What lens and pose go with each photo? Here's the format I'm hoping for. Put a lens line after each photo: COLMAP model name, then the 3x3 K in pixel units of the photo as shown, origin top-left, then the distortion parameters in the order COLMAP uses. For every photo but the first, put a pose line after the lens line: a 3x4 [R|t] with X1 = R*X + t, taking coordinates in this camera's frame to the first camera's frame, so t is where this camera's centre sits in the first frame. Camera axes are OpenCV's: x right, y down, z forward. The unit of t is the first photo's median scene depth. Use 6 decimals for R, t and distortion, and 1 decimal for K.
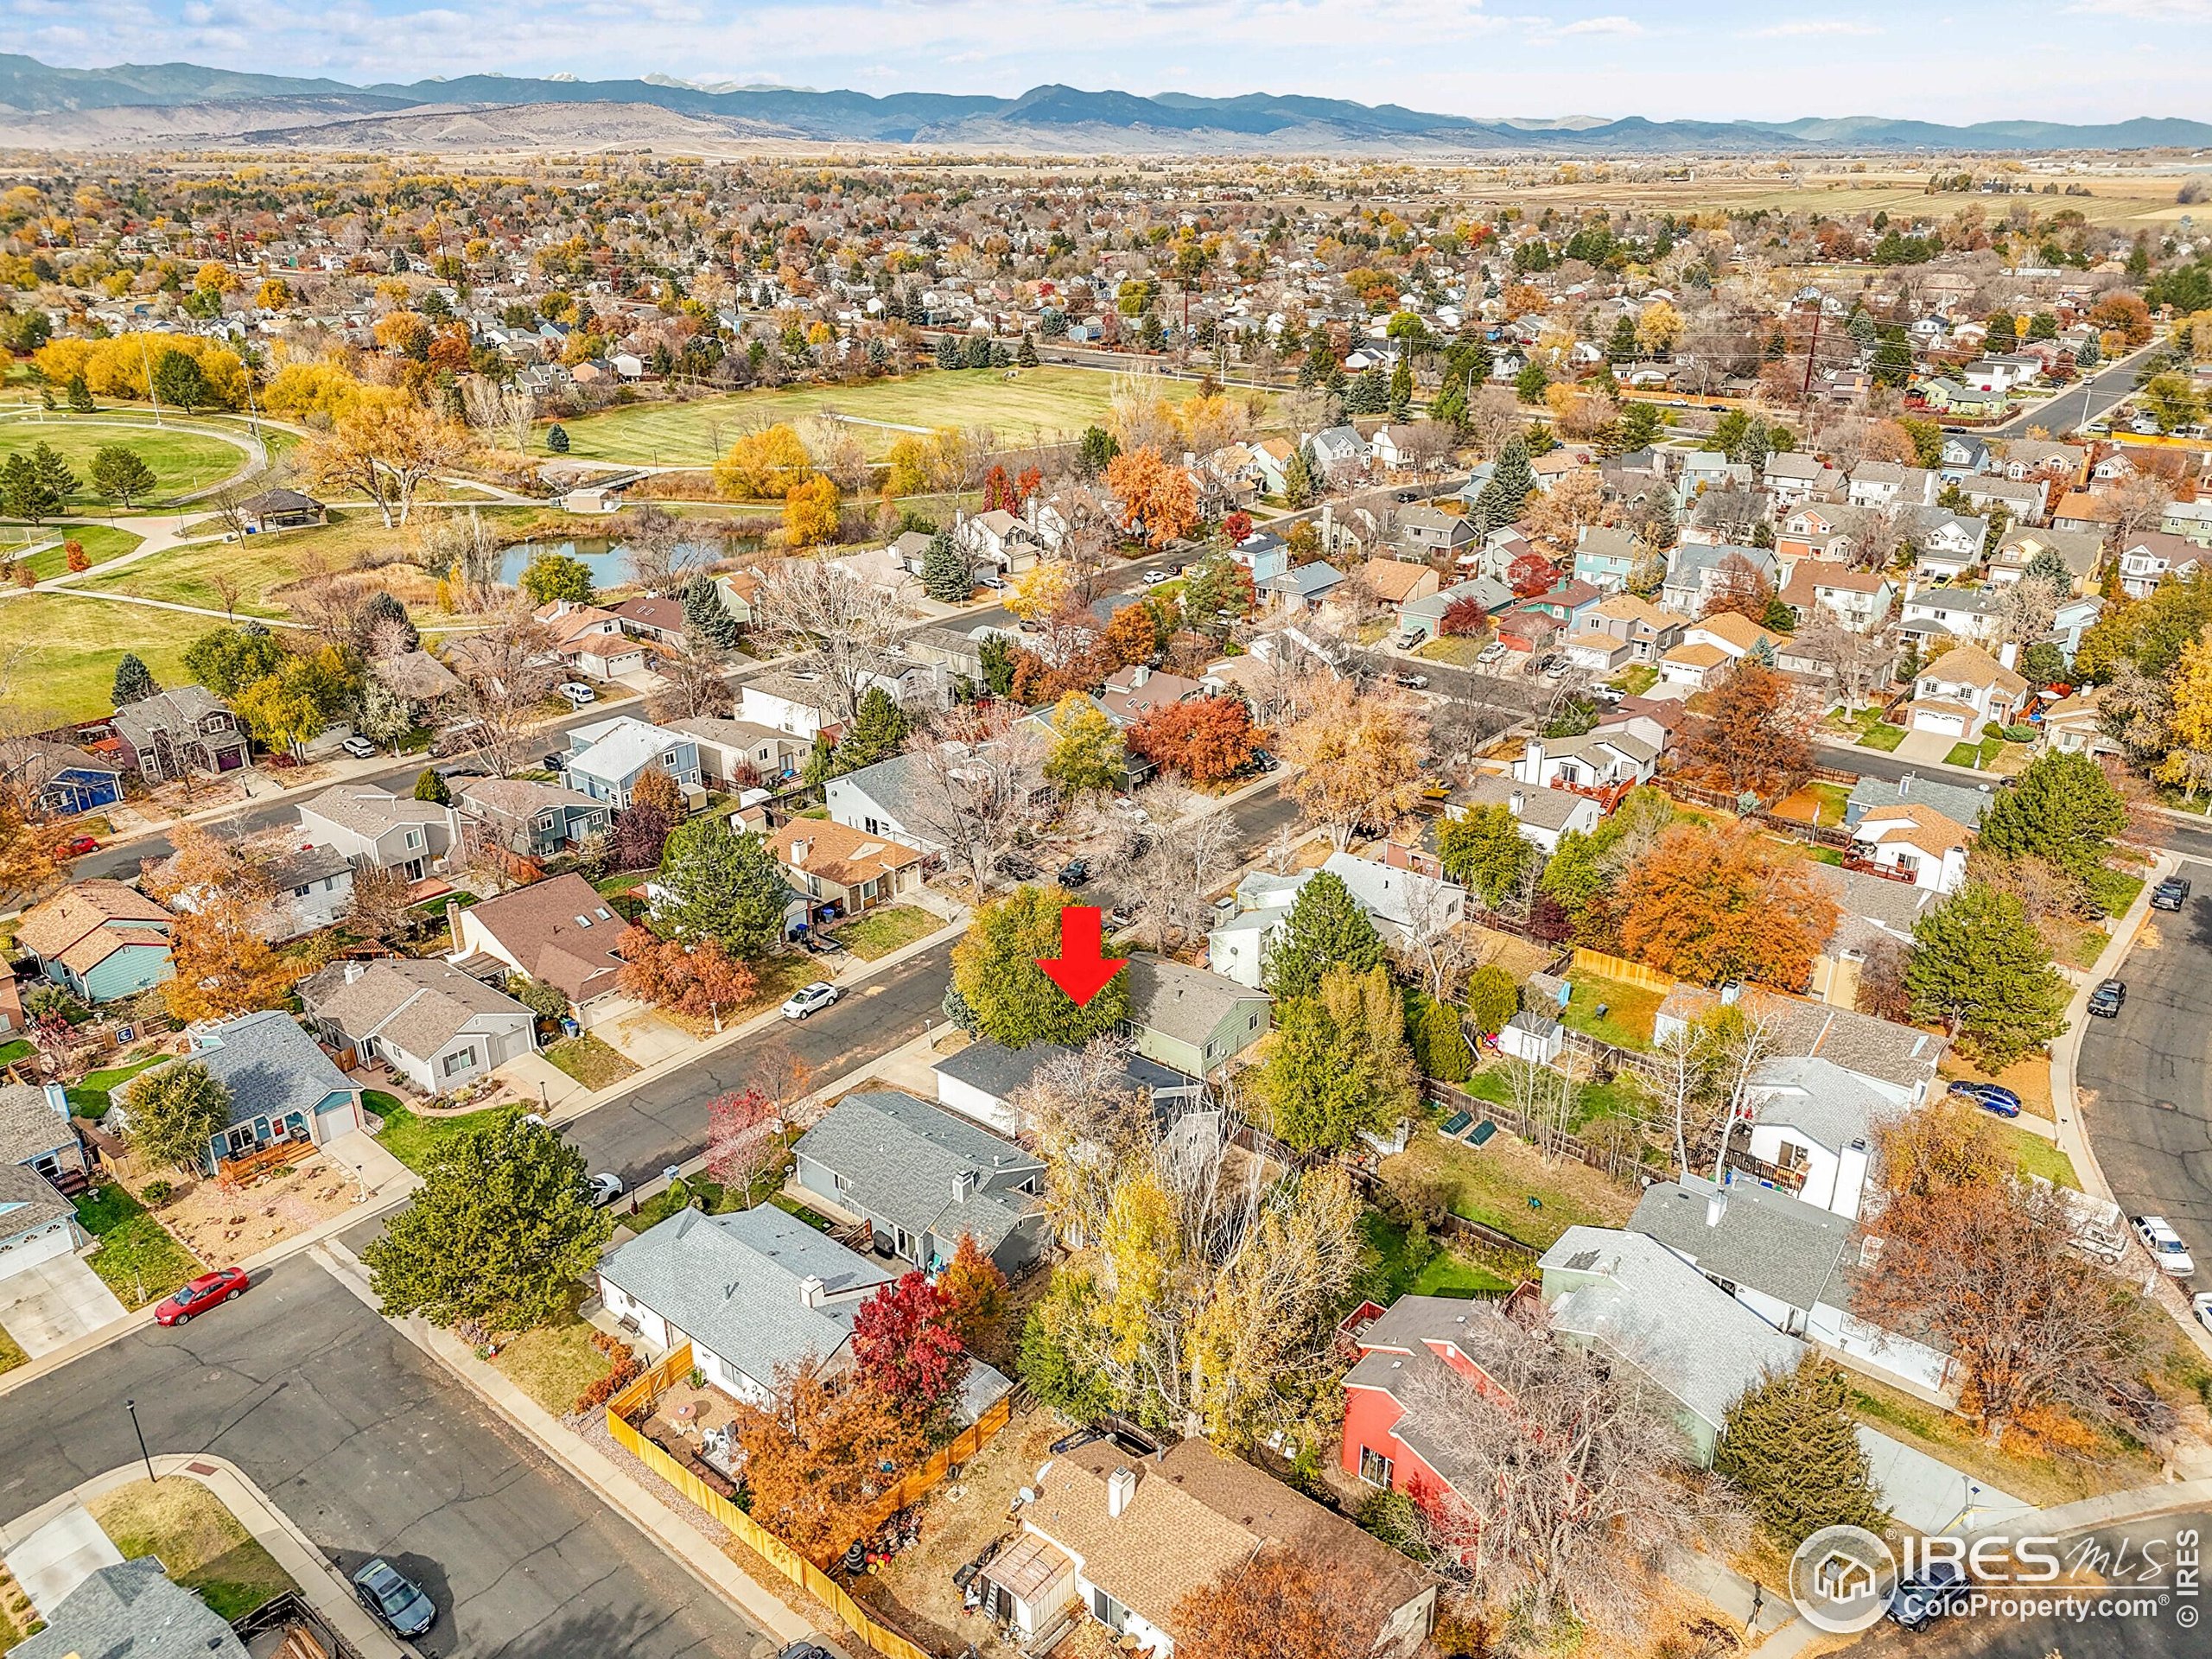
lens RADIAL K [[1629.0, 0, 1114.1], [0, 1629.0, 823.3], [0, 0, 1]] dist [0.077230, -0.063774]
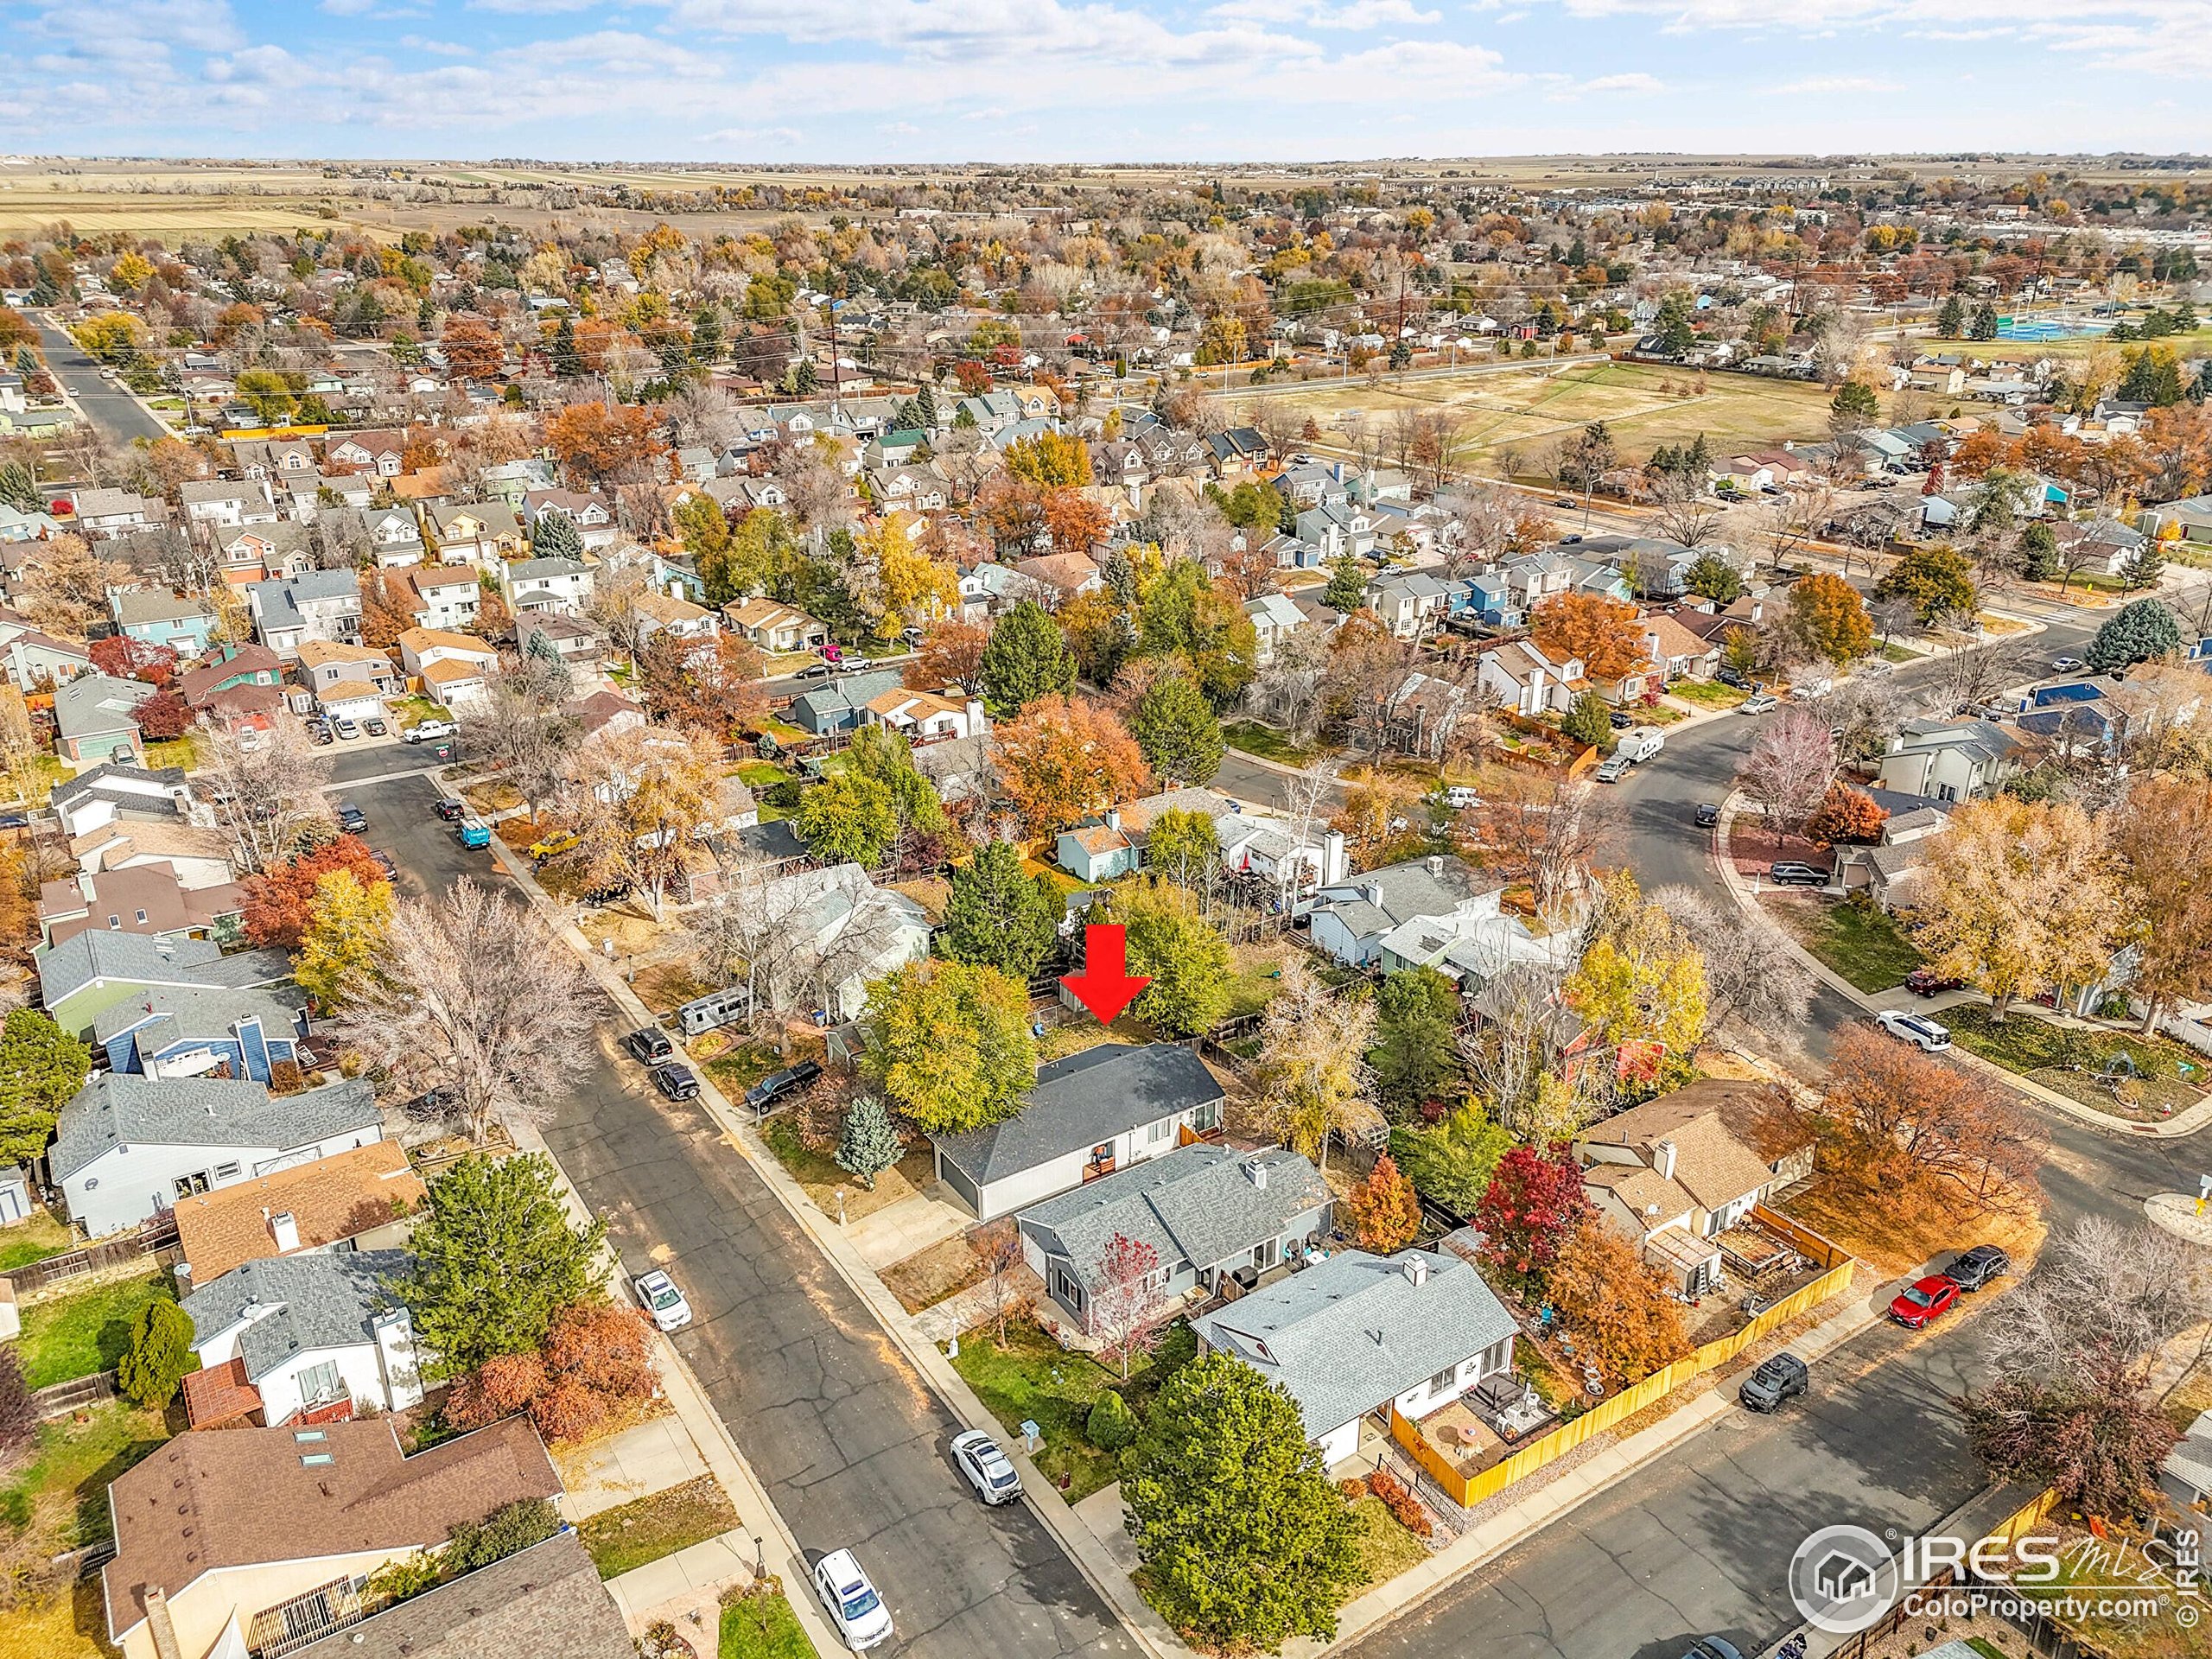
lens RADIAL K [[1629.0, 0, 1114.1], [0, 1629.0, 823.3], [0, 0, 1]] dist [0.077230, -0.063774]
pose [[0.282904, -0.357805, 0.889911, -0.743539], [0.355579, 0.900825, 0.249154, -0.207353], [-0.890802, 0.245946, 0.382075, 0.498103]]
